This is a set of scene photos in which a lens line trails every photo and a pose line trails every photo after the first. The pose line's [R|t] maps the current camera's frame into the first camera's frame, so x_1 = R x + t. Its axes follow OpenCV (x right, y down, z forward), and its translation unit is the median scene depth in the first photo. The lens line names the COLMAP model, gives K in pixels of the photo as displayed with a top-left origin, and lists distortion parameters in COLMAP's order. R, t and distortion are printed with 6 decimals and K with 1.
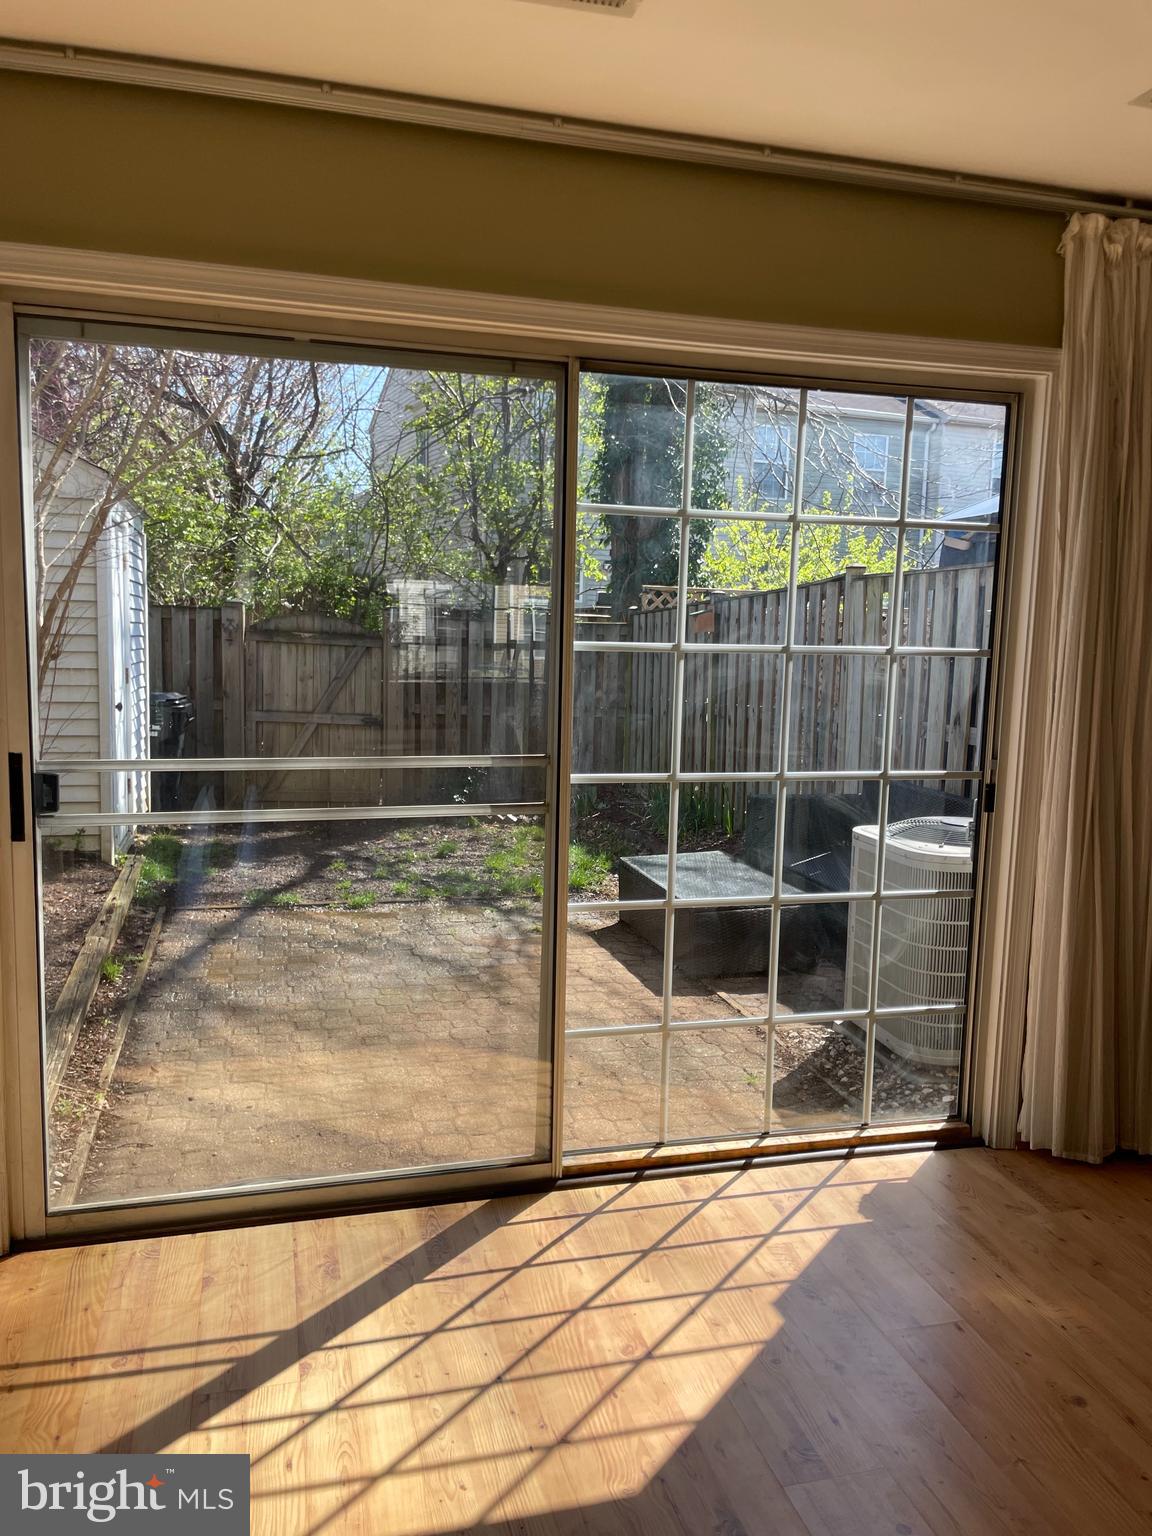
lens RADIAL K [[1165.0, 0, 587.9], [0, 1165.0, 769.3], [0, 0, 1]] dist [0.083534, -0.104744]
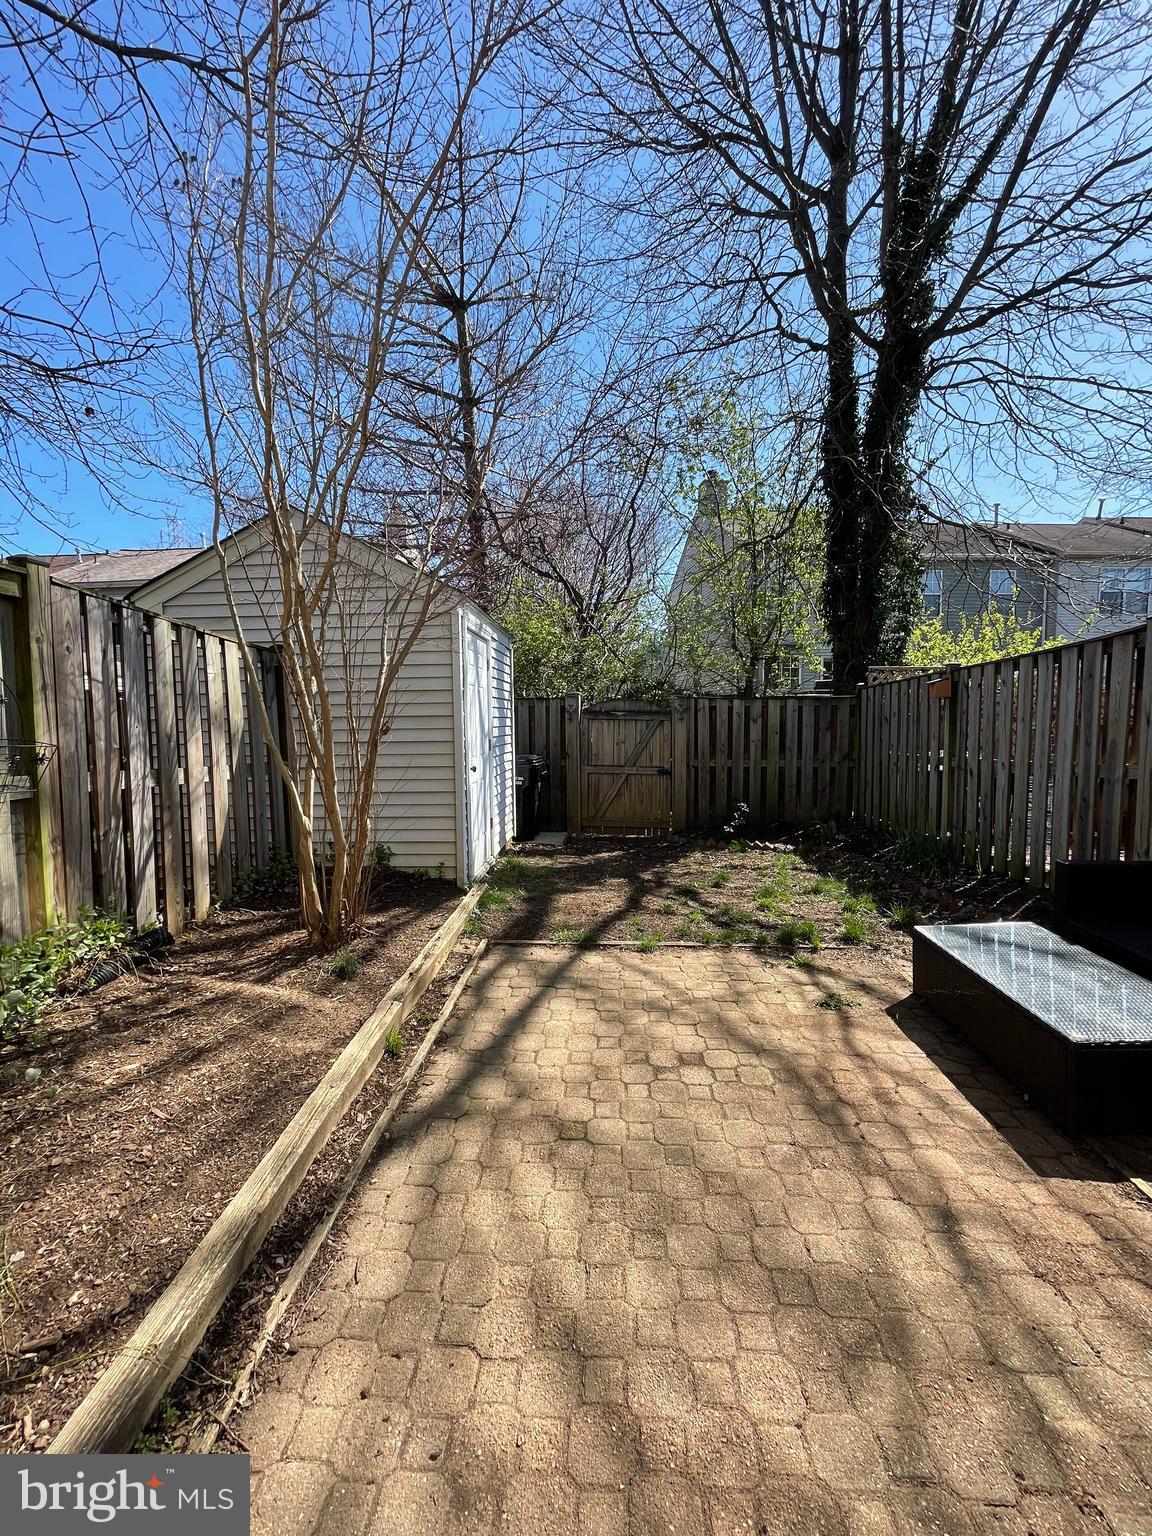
lens RADIAL K [[620.9, 0, 566.0], [0, 620.9, 766.8], [0, 0, 1]] dist [-0.003756, -0.000074]
pose [[0.939691, -0.008176, -0.341926, -0.039119], [-0.003750, 0.999408, -0.034205, -0.021399], [0.342003, 0.033425, 0.939104, 0.251716]]
